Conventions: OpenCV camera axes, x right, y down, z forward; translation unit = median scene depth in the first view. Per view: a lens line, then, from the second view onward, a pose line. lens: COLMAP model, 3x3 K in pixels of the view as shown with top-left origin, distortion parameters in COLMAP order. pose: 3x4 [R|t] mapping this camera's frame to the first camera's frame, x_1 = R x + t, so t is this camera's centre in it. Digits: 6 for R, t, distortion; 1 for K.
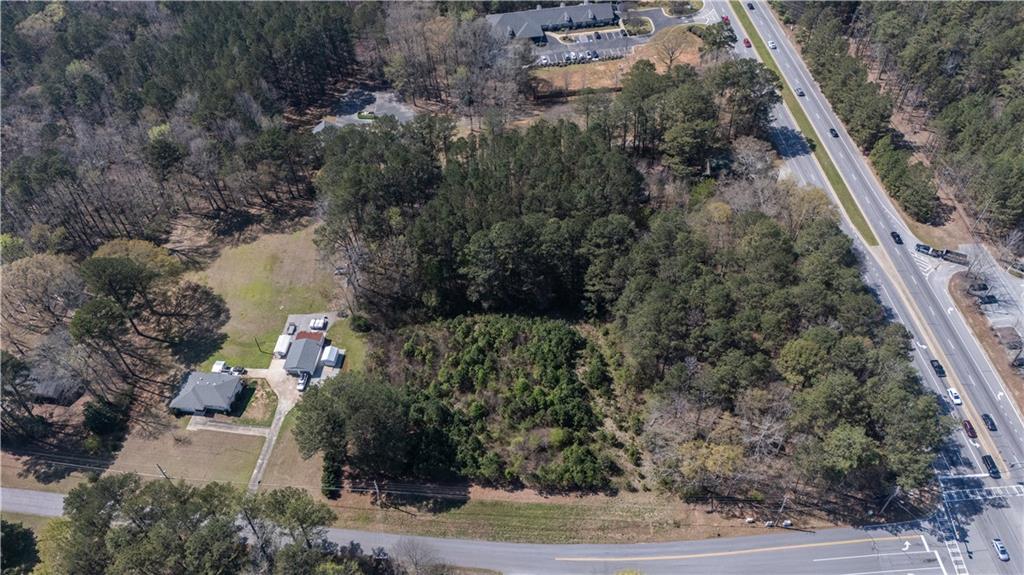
lens RADIAL K [[749.5, 0, 509.6], [0, 749.5, 289.9], [0, 0, 1]] dist [0.069368, -0.070861]
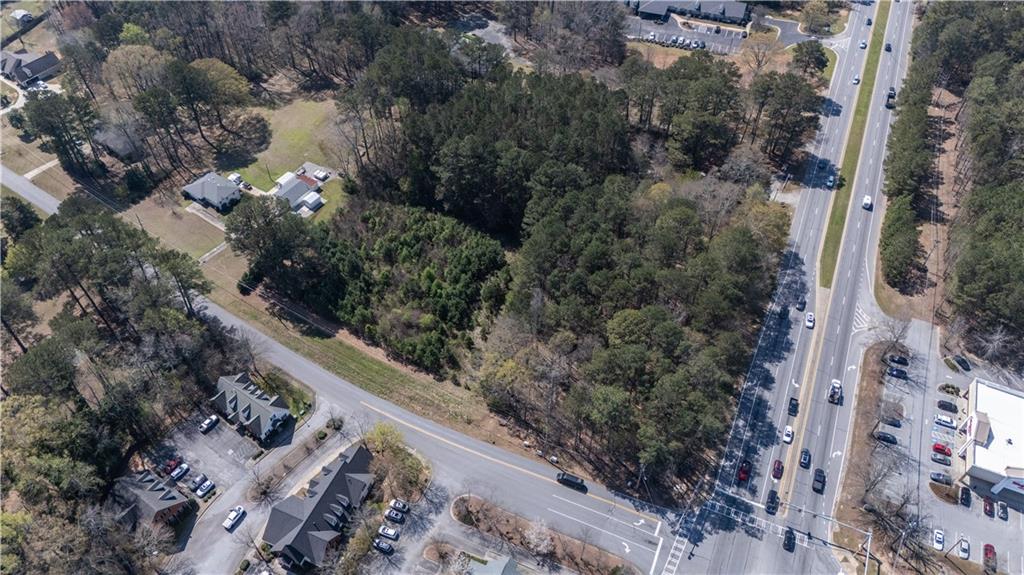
lens RADIAL K [[749.5, 0, 509.6], [0, 749.5, 289.9], [0, 0, 1]] dist [0.069368, -0.070861]
pose [[0.888431, 0.366474, -0.276381, 0.440158], [-0.363046, 0.929471, 0.065437, 0.030665], [0.280869, 0.042203, 0.958818, -0.046068]]
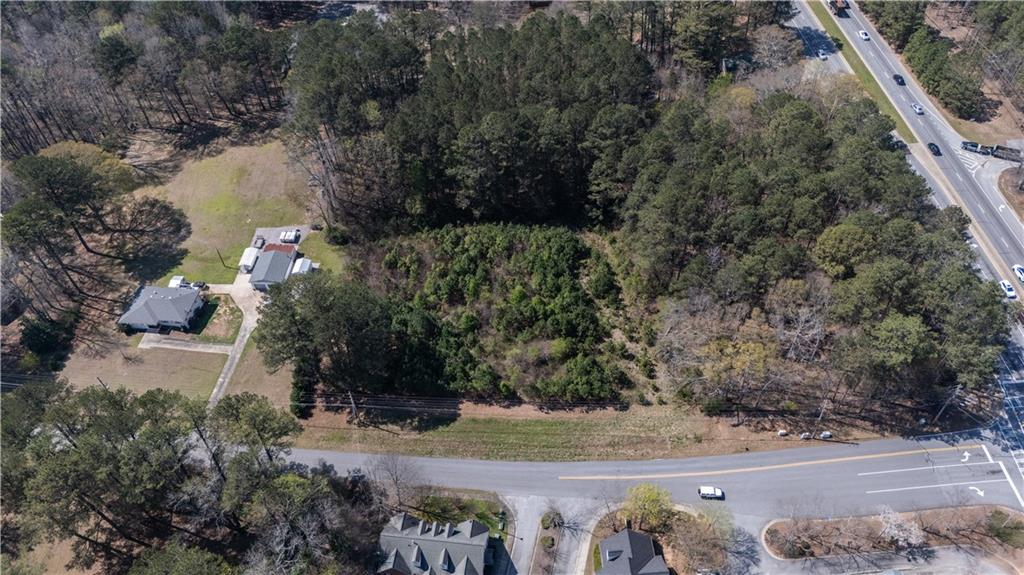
lens RADIAL K [[746.8, 0, 510.0], [0, 746.8, 291.4], [0, 0, 1]] dist [0.079130, -0.084852]
pose [[0.999941, -0.010790, 0.001503, 0.004908], [0.010760, 0.999768, 0.018675, 0.105429], [-0.001704, -0.018657, 0.999824, 0.119302]]
